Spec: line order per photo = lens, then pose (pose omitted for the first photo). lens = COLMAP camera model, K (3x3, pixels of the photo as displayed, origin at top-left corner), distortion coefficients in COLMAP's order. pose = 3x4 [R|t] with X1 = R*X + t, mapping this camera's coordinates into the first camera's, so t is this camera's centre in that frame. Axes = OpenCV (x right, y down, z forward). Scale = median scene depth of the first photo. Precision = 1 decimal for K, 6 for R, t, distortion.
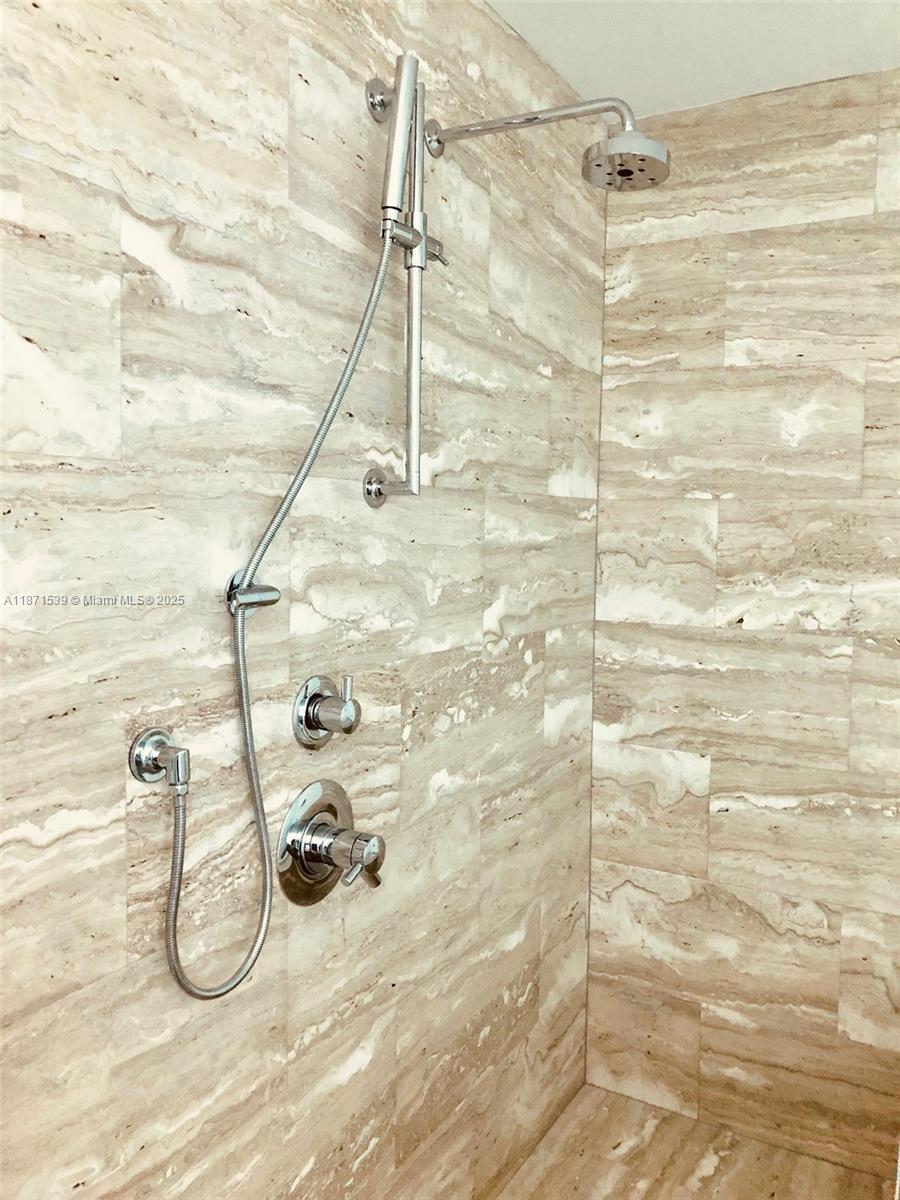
lens RADIAL K [[966.7, 0, 449.0], [0, 966.7, 597.9], [0, 0, 1]] dist [0.000662, -0.026655]
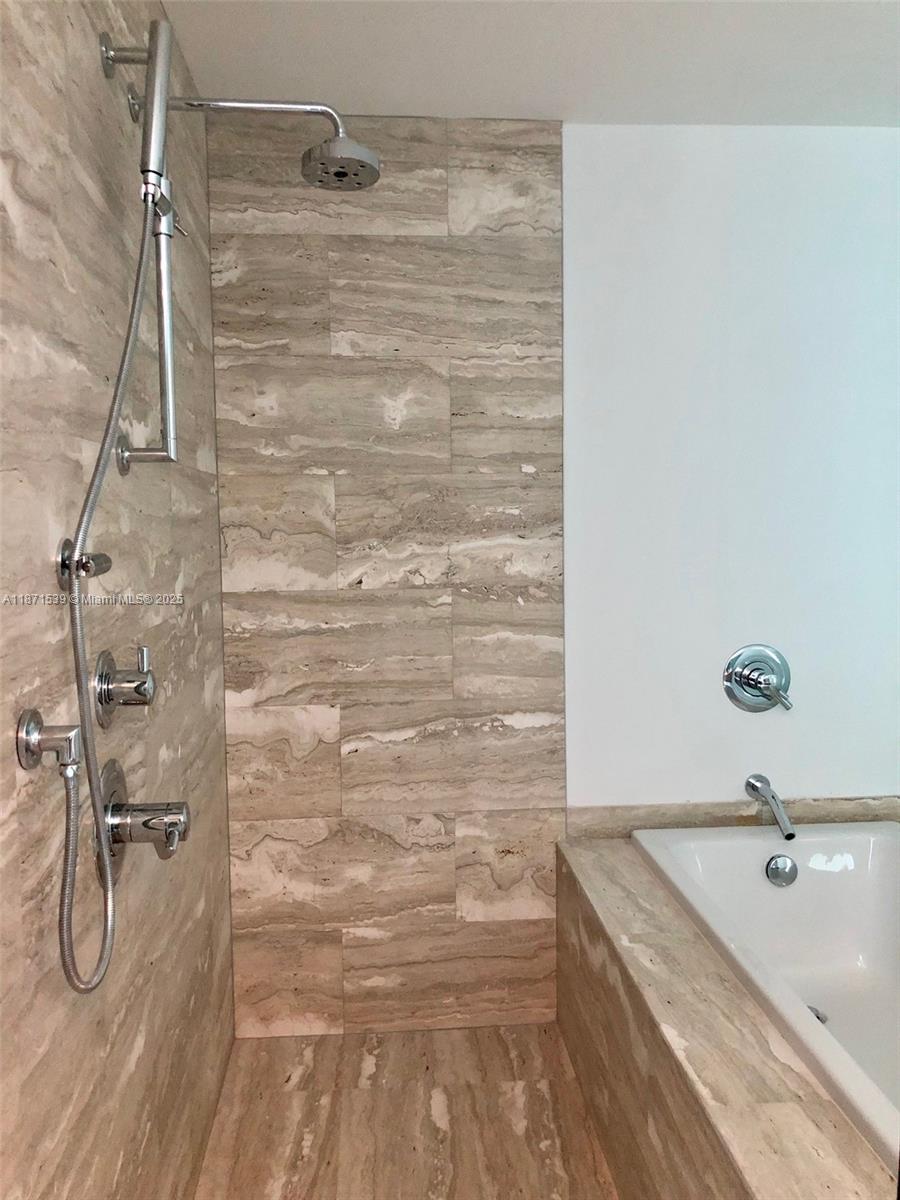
lens RADIAL K [[966.7, 0, 453.9], [0, 966.7, 598.3], [0, 0, 1]] dist [0.000662, -0.026655]
pose [[0.816101, -0.073487, 0.573218, -0.262485], [0.067719, 0.997209, 0.031431, 0.014920], [-0.573928, 0.013167, 0.818800, 0.010582]]
